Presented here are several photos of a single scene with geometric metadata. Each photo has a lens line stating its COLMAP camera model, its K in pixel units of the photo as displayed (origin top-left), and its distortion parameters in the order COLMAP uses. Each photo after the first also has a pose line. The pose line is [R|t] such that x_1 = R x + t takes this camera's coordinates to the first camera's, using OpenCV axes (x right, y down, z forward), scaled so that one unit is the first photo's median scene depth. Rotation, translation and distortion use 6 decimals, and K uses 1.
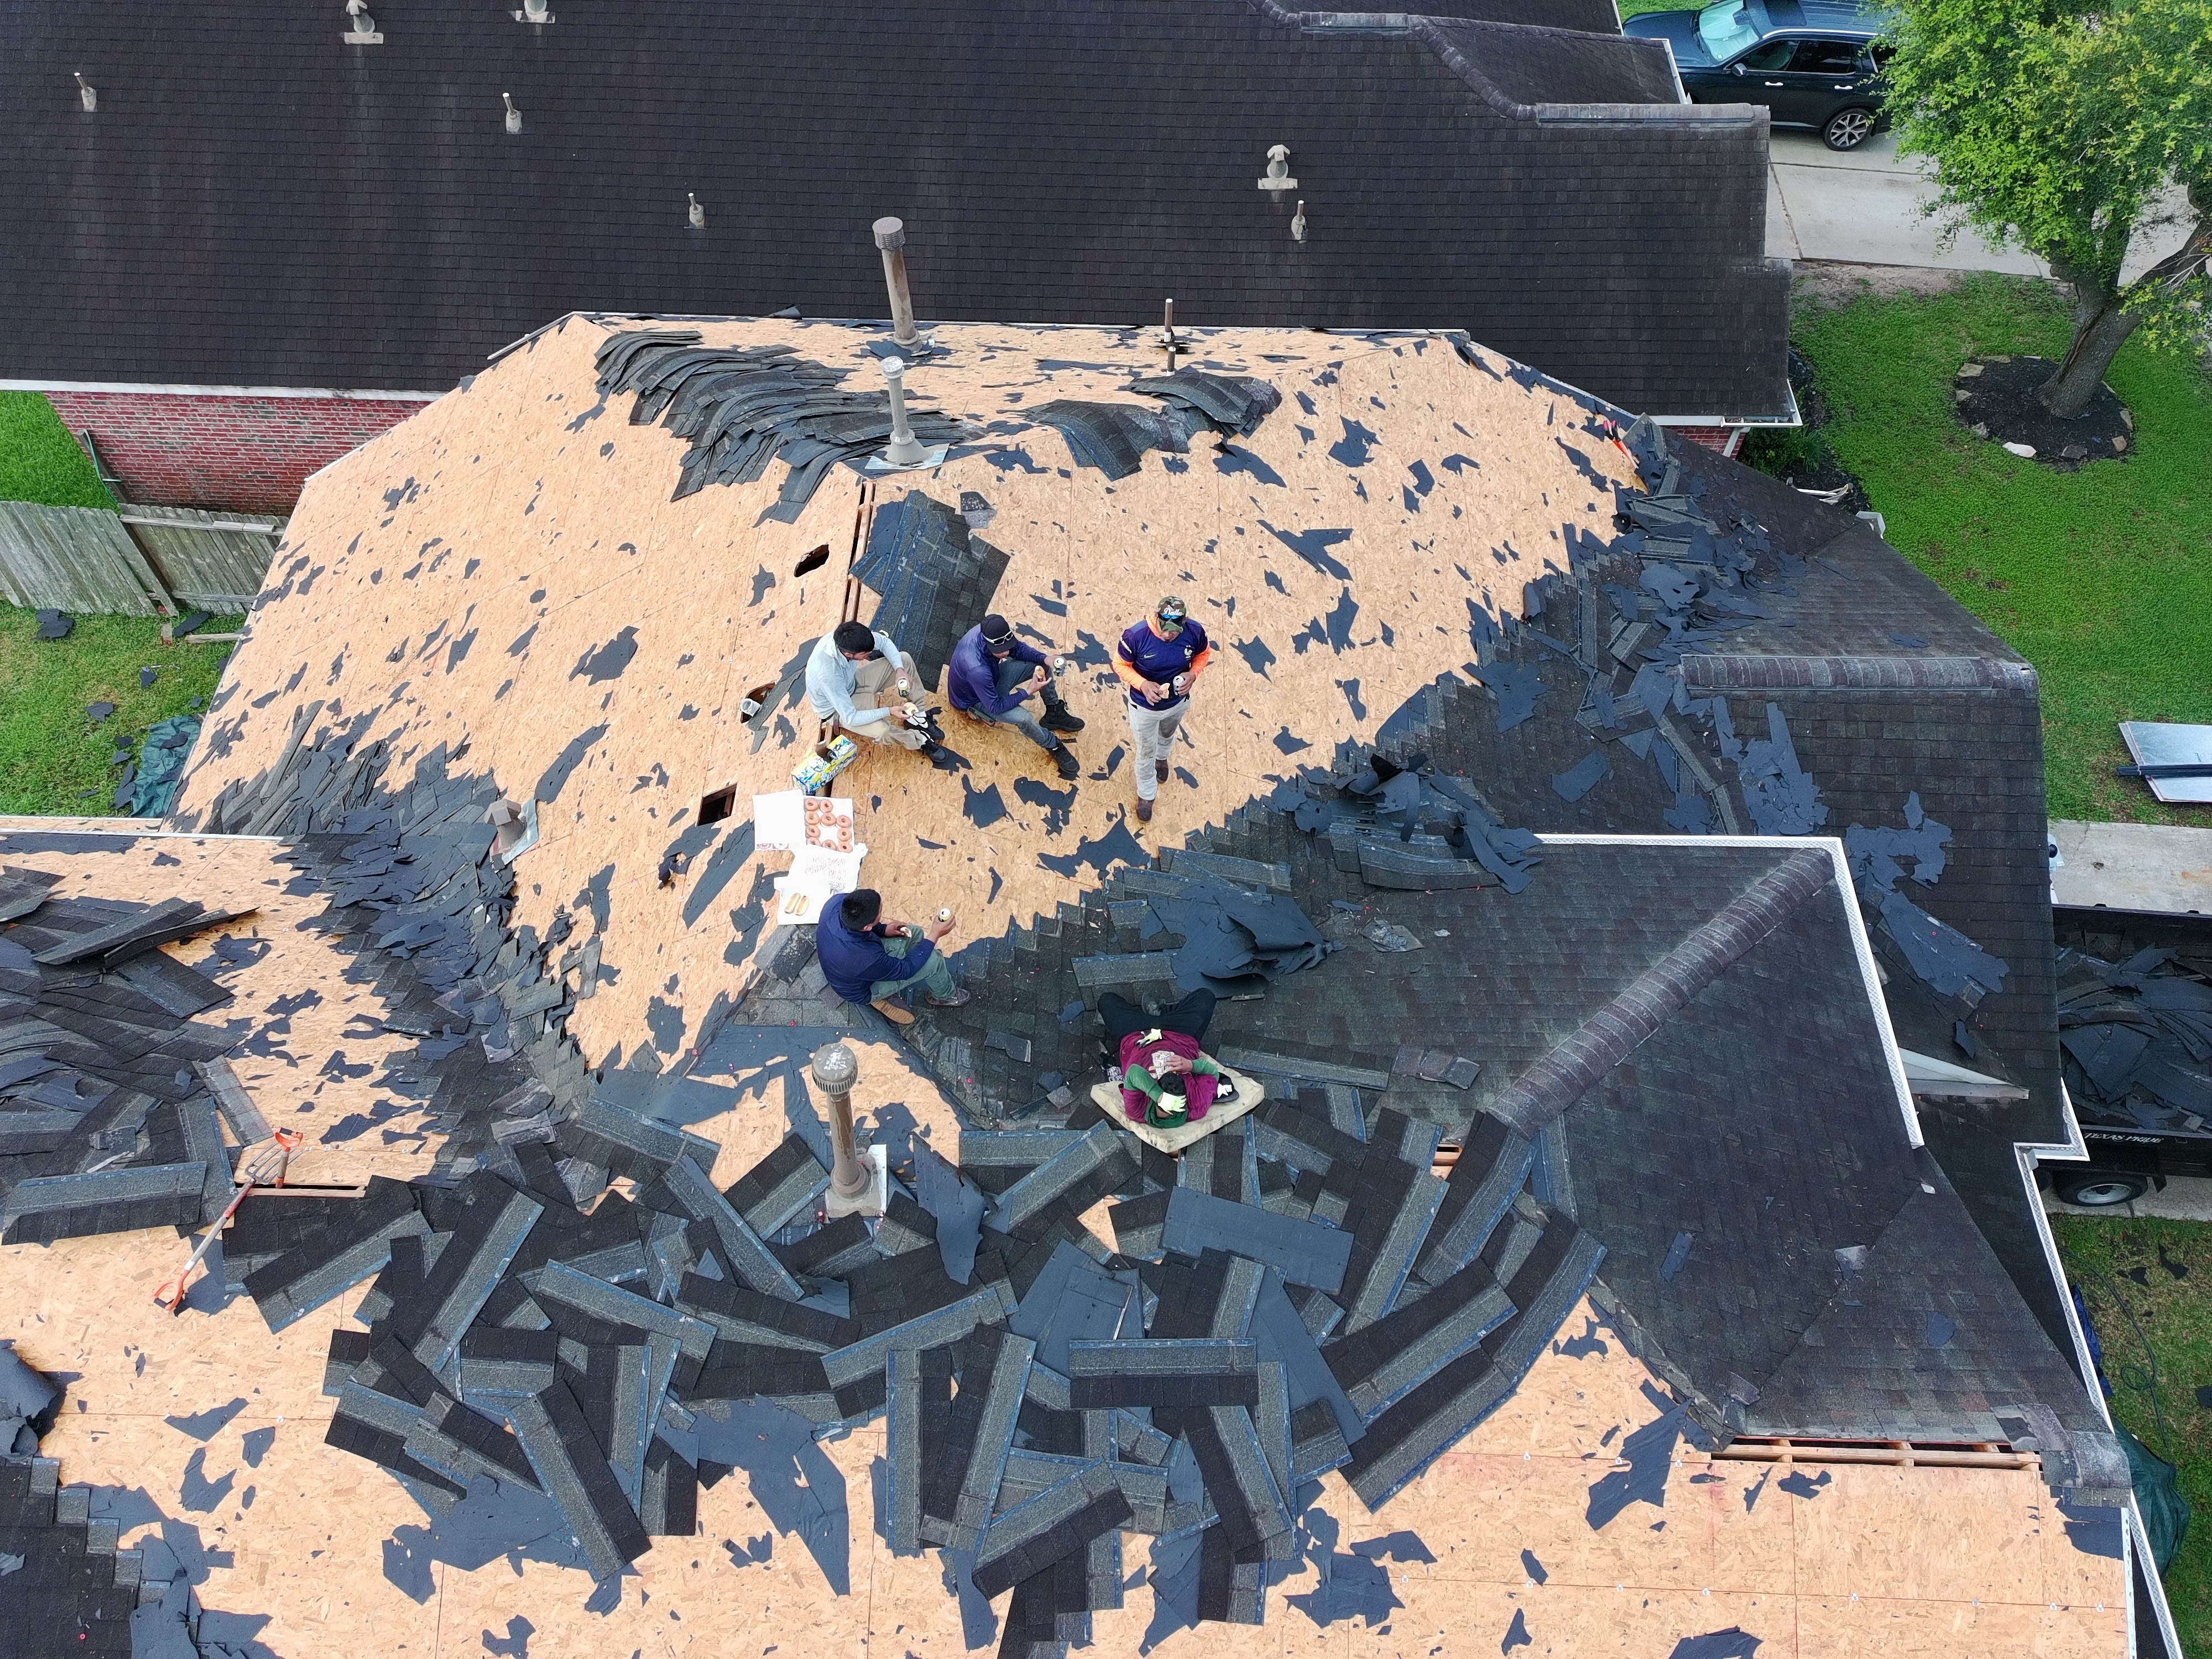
lens RADIAL K [[1640.8, 0, 1095.9], [0, 1640.8, 831.2], [0, 0, 1]] dist [0.068140, -0.056508]
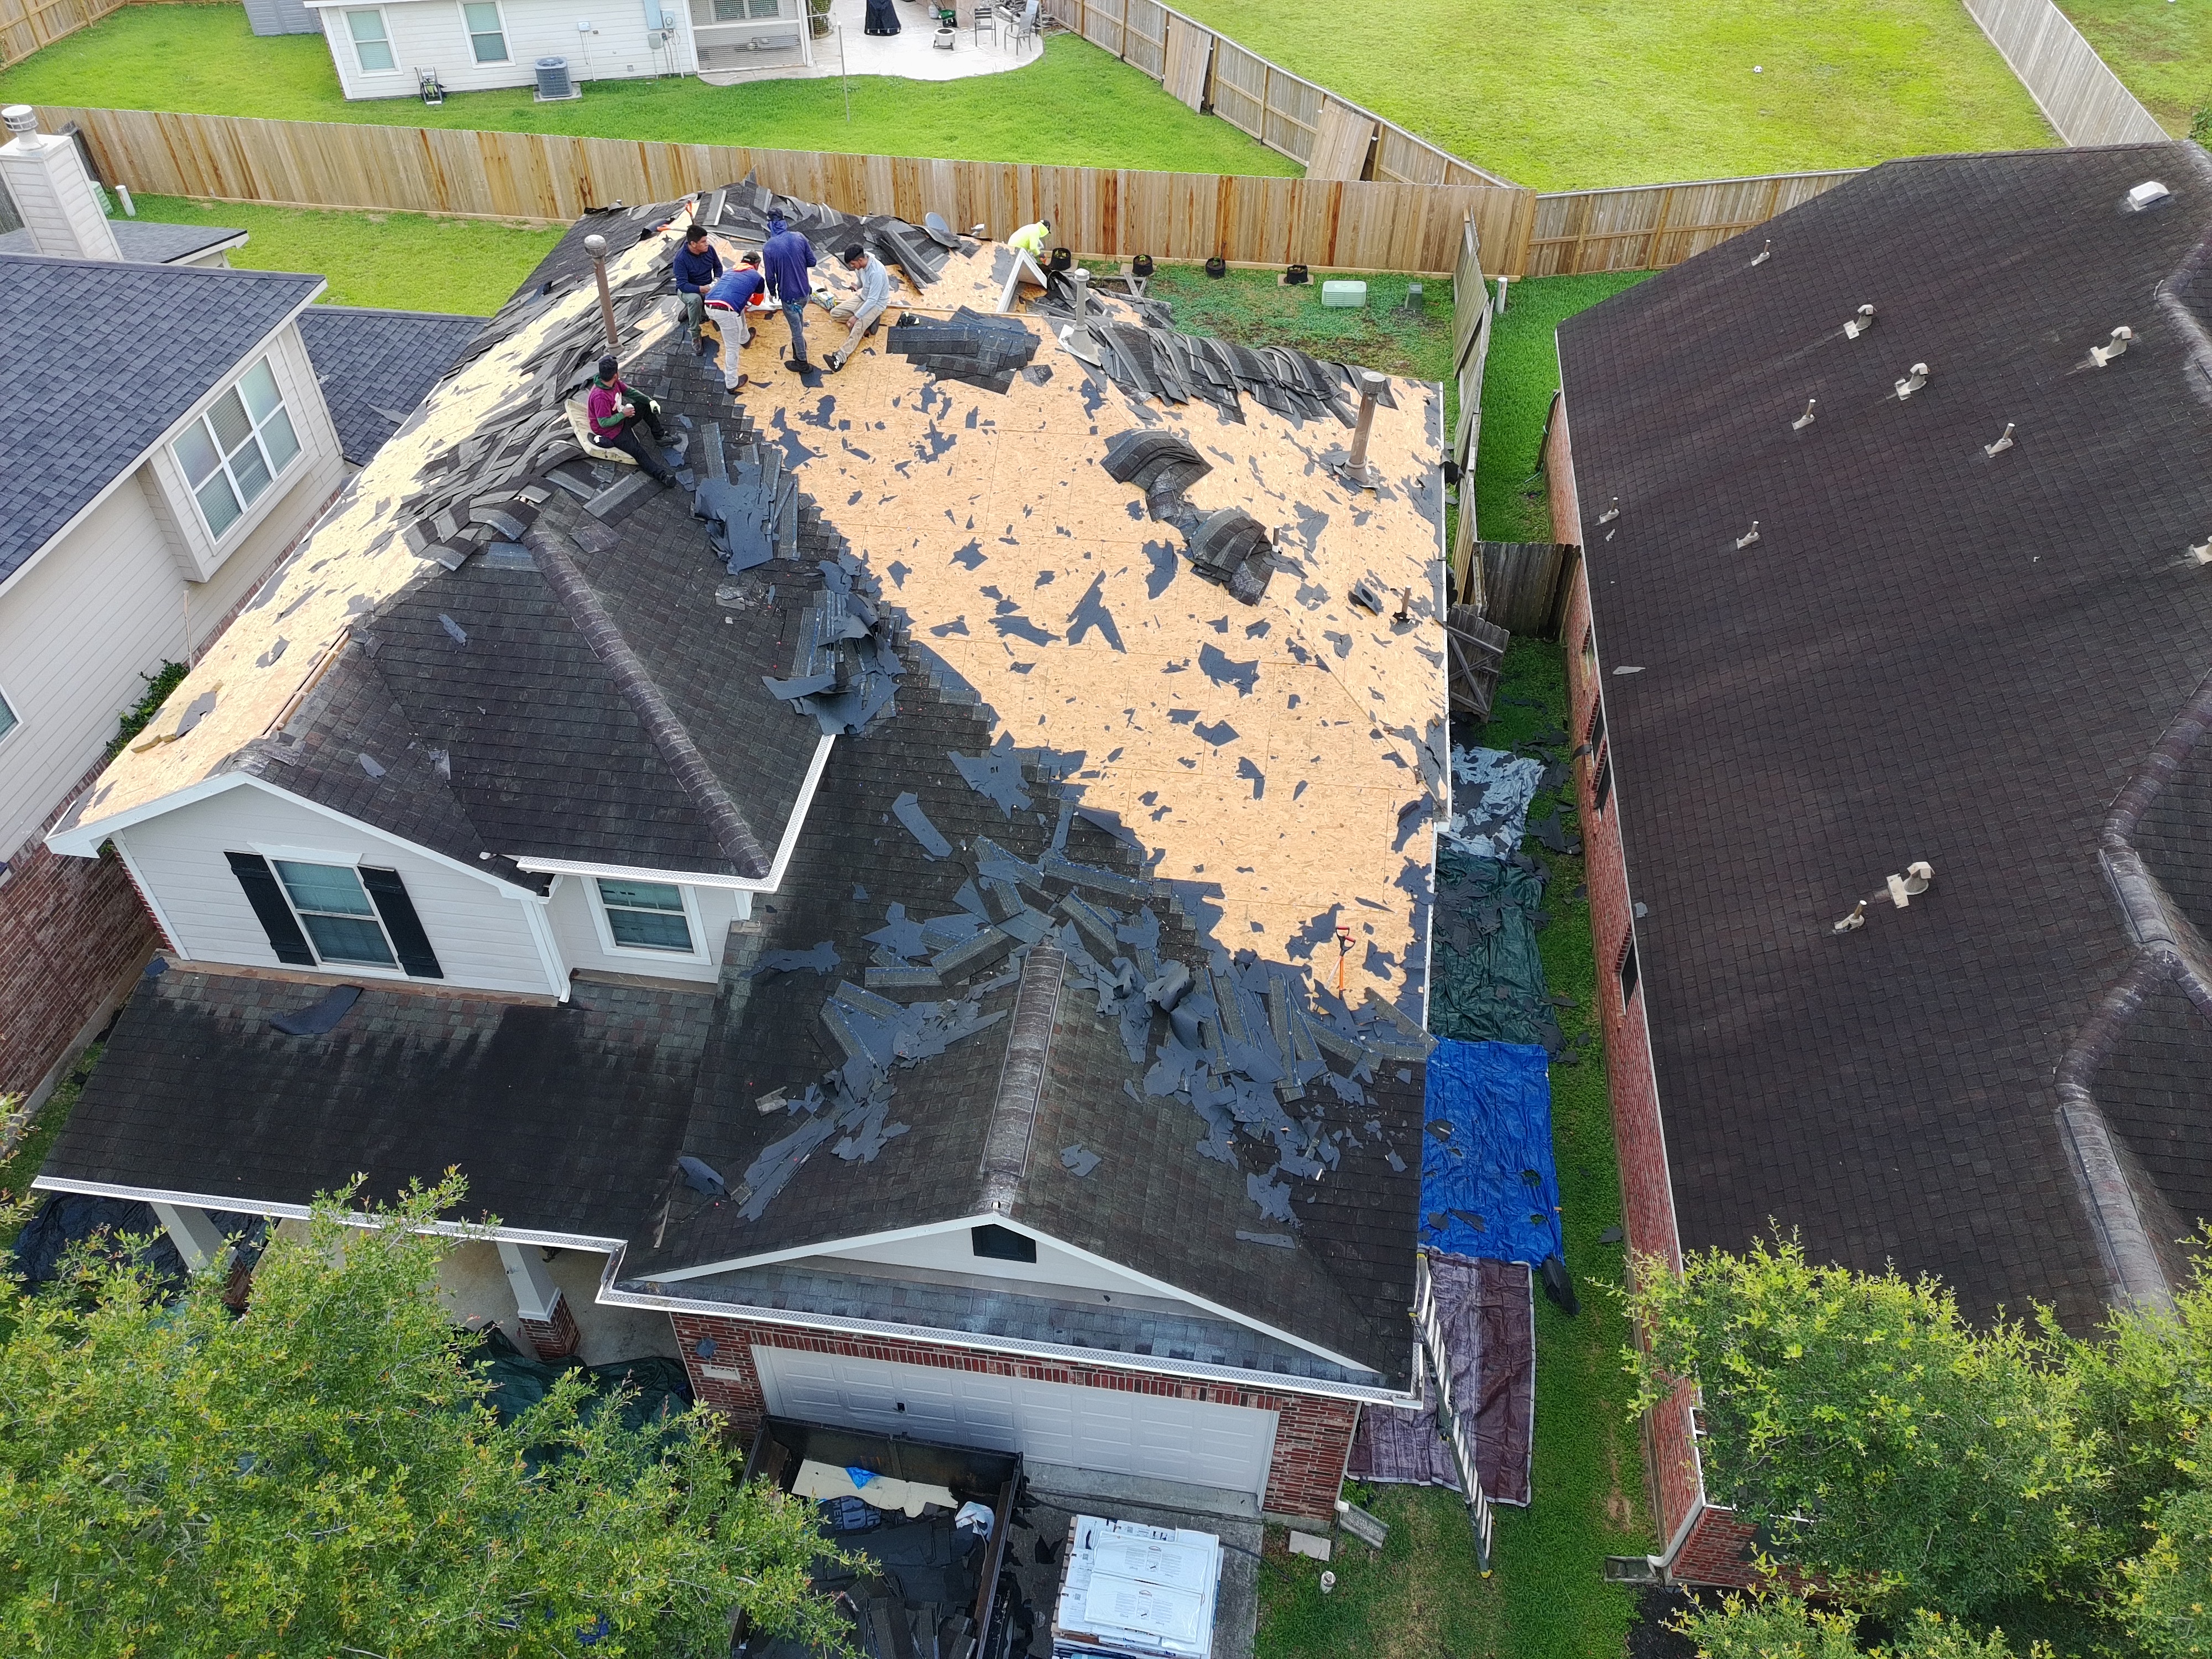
lens RADIAL K [[1640.8, 0, 1095.9], [0, 1640.8, 831.2], [0, 0, 1]] dist [0.068140, -0.056508]
pose [[-0.104732, 0.688049, -0.718067, 1.581693], [-0.817367, 0.351756, 0.456266, -0.947976], [0.566518, 0.634709, 0.525548, 0.587666]]
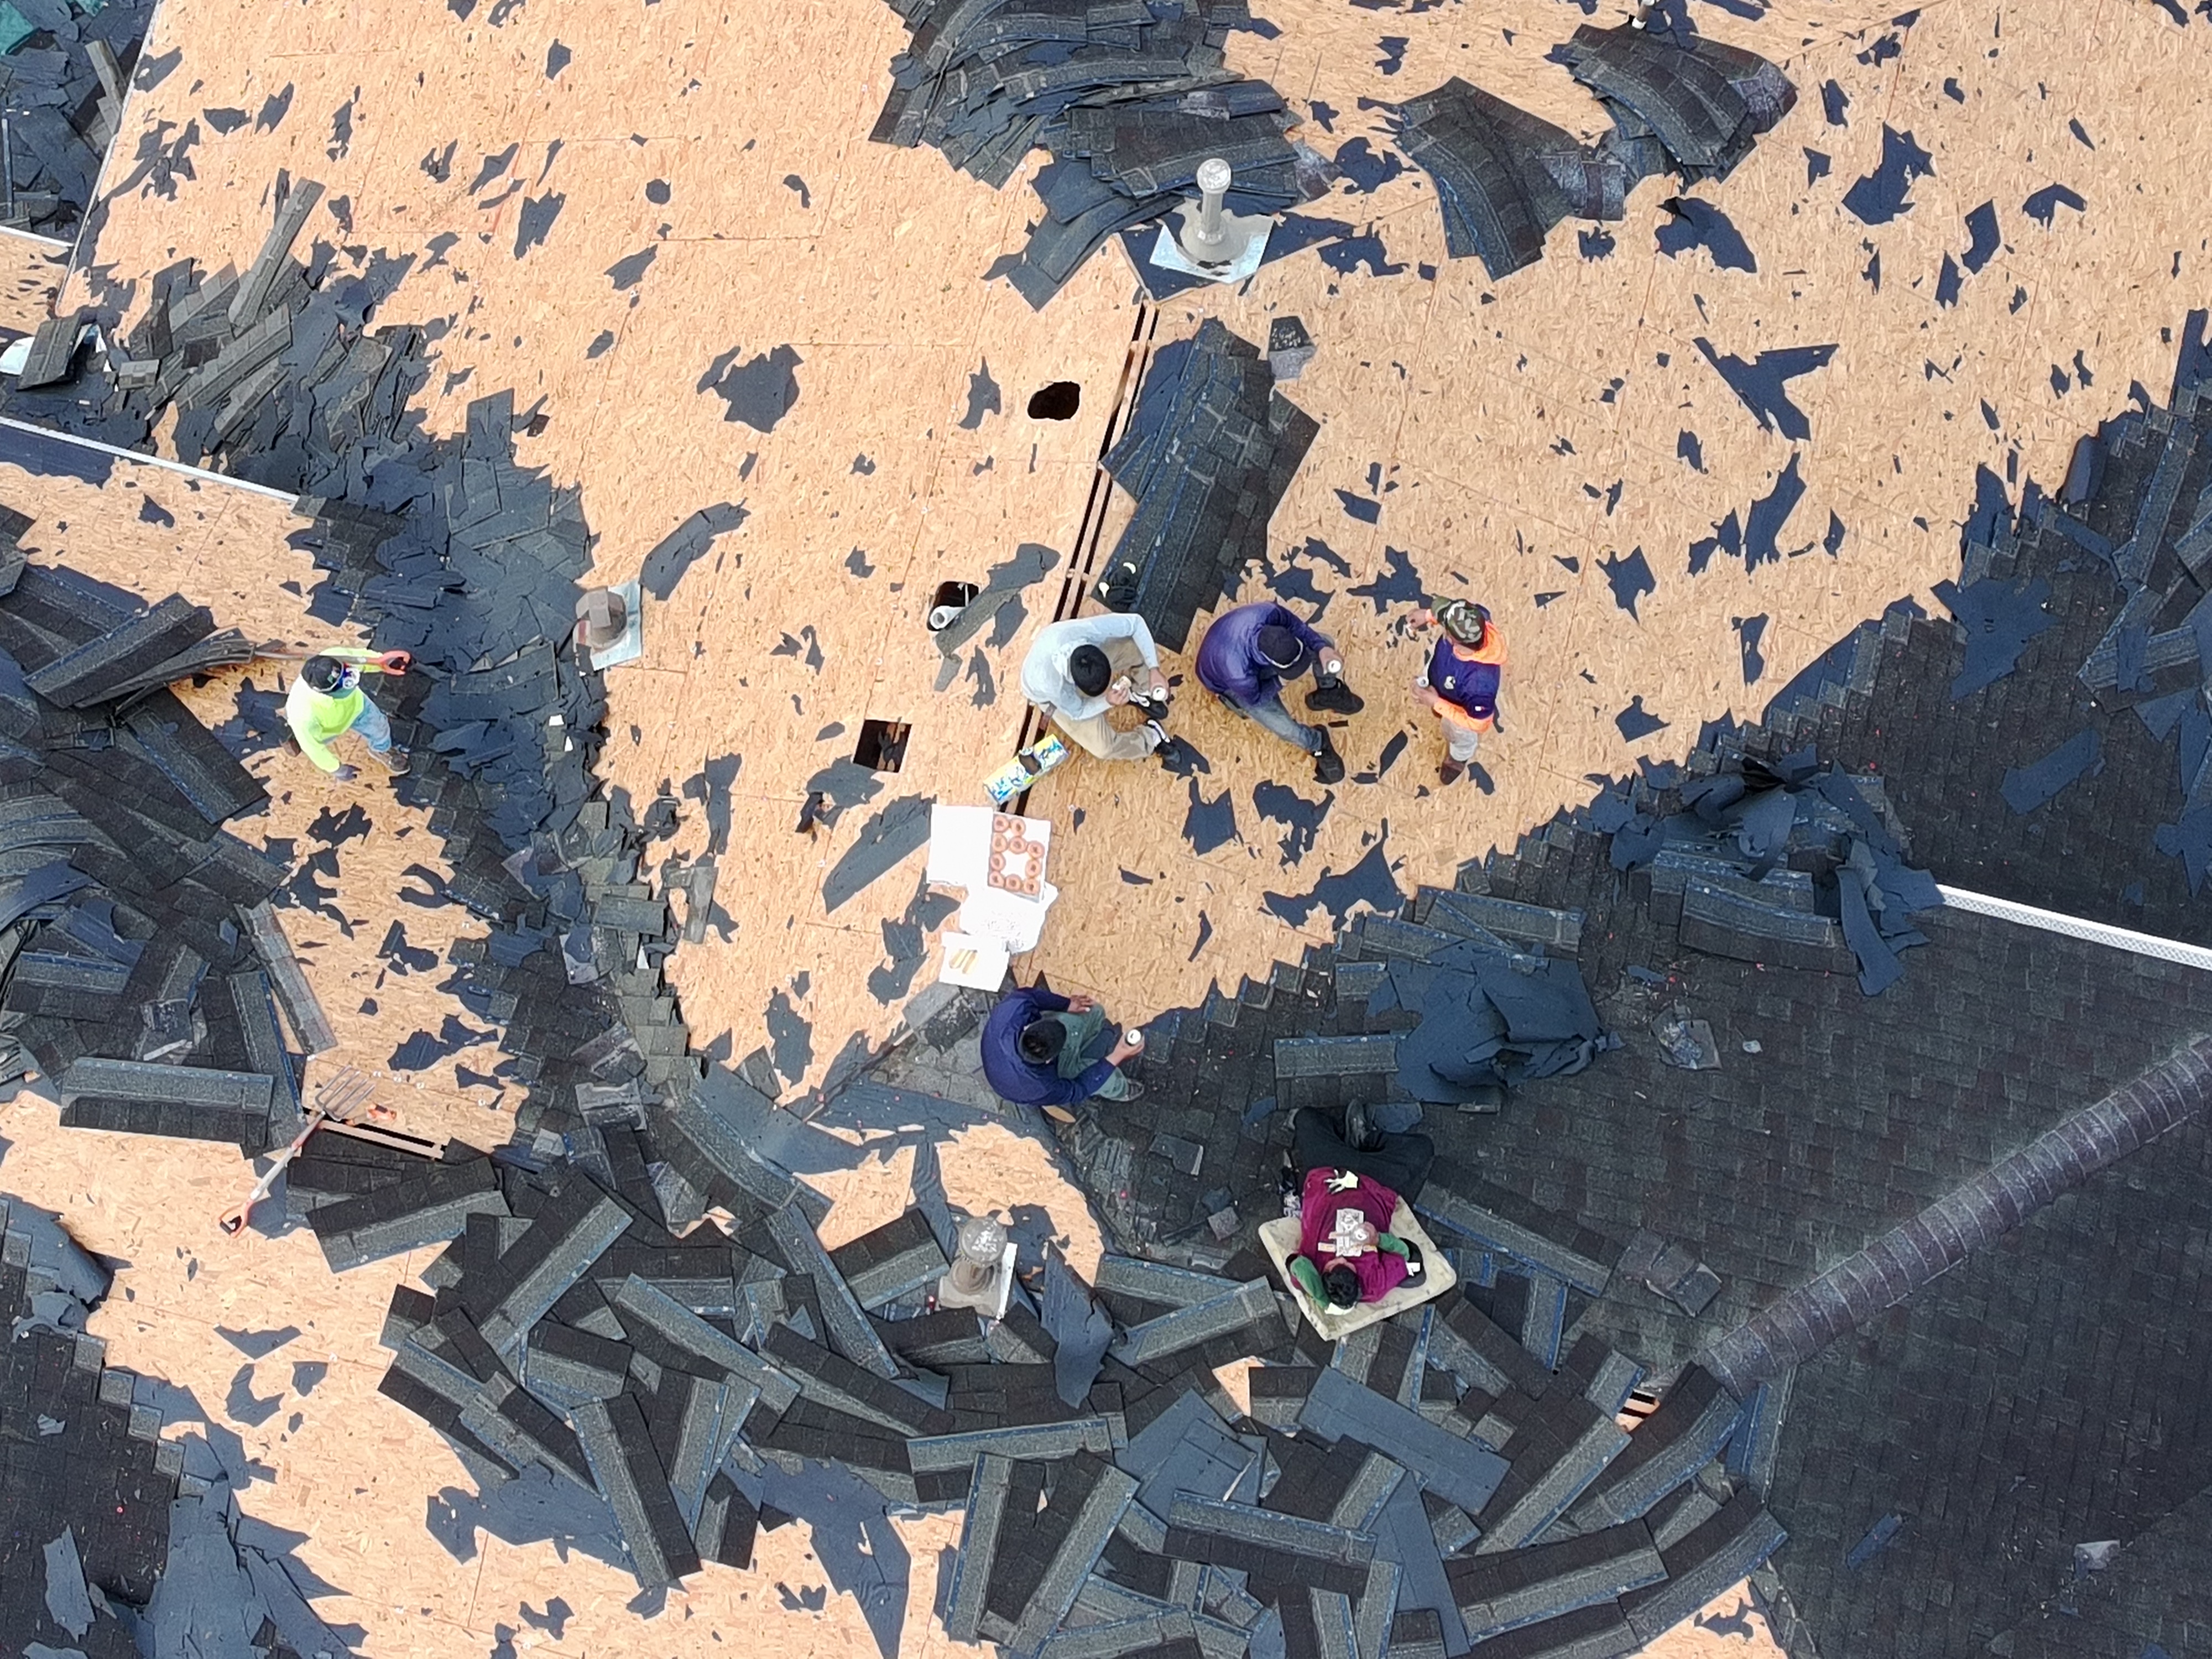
lens RADIAL K [[3297.4, 0, 1077.6], [0, 3297.4, 839.4], [0, 0, 1]] dist [-0.009327, 0.354581]
pose [[0.974493, 0.221474, -0.036219, -0.075236], [-0.190570, 0.901905, 0.387622, -0.647883], [0.118514, -0.370833, 0.921106, -0.499649]]
